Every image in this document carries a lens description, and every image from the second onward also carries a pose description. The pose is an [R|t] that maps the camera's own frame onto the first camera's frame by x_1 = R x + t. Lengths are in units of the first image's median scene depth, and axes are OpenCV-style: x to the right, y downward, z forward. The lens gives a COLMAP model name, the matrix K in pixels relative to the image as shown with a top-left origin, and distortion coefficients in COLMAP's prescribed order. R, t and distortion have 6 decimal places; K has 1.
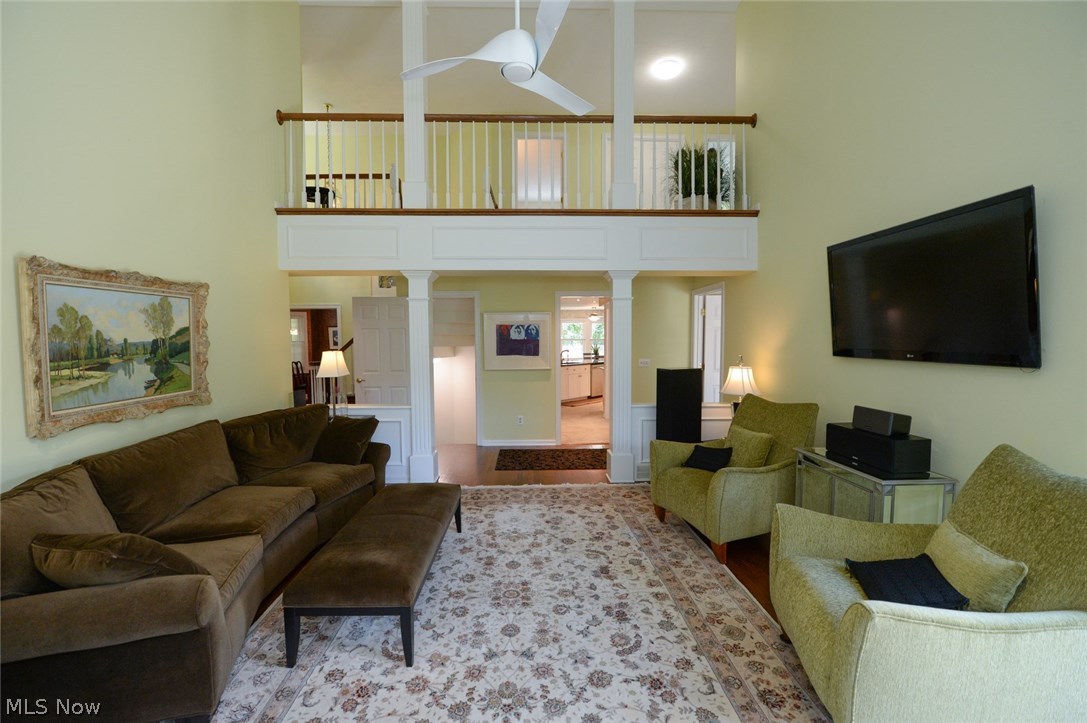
lens RADIAL K [[434.3, 0, 538.8], [0, 434.3, 361.5], [0, 0, 1]] dist [-0.015939, -0.001397]
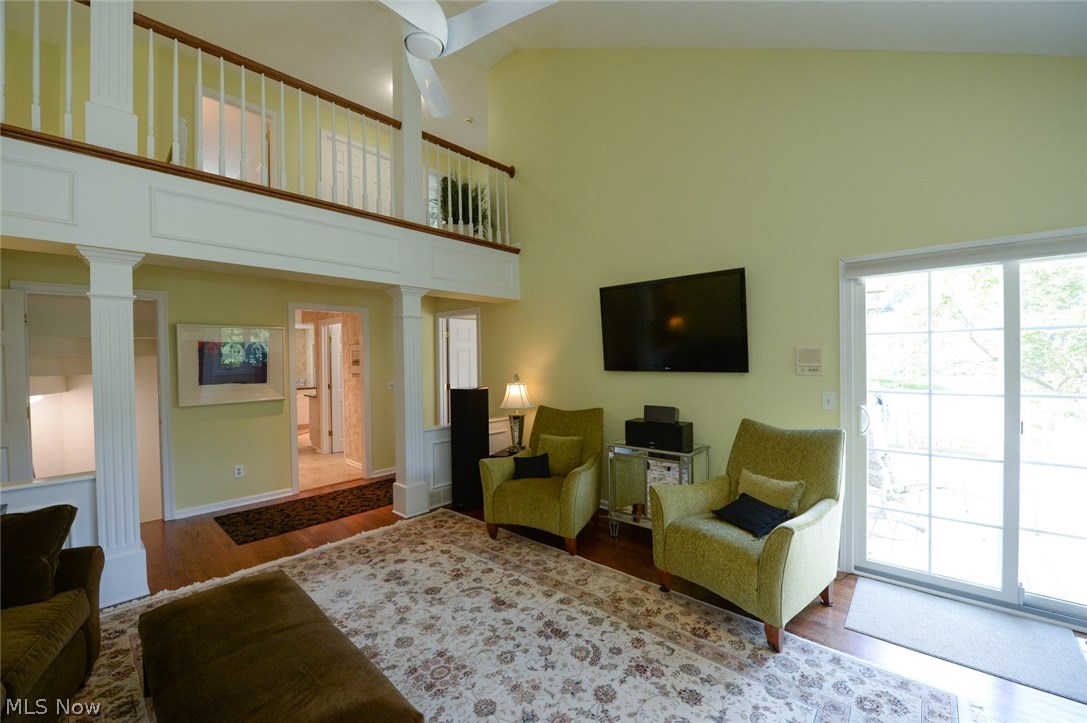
lens RADIAL K [[434.3, 0, 539.9], [0, 434.3, 360.8], [0, 0, 1]] dist [-0.015939, -0.001397]
pose [[0.699056, -0.008047, 0.715022, -0.402337], [0.046787, 0.998309, -0.034508, -0.005865], [-0.713535, 0.057577, 0.698250, 0.217296]]
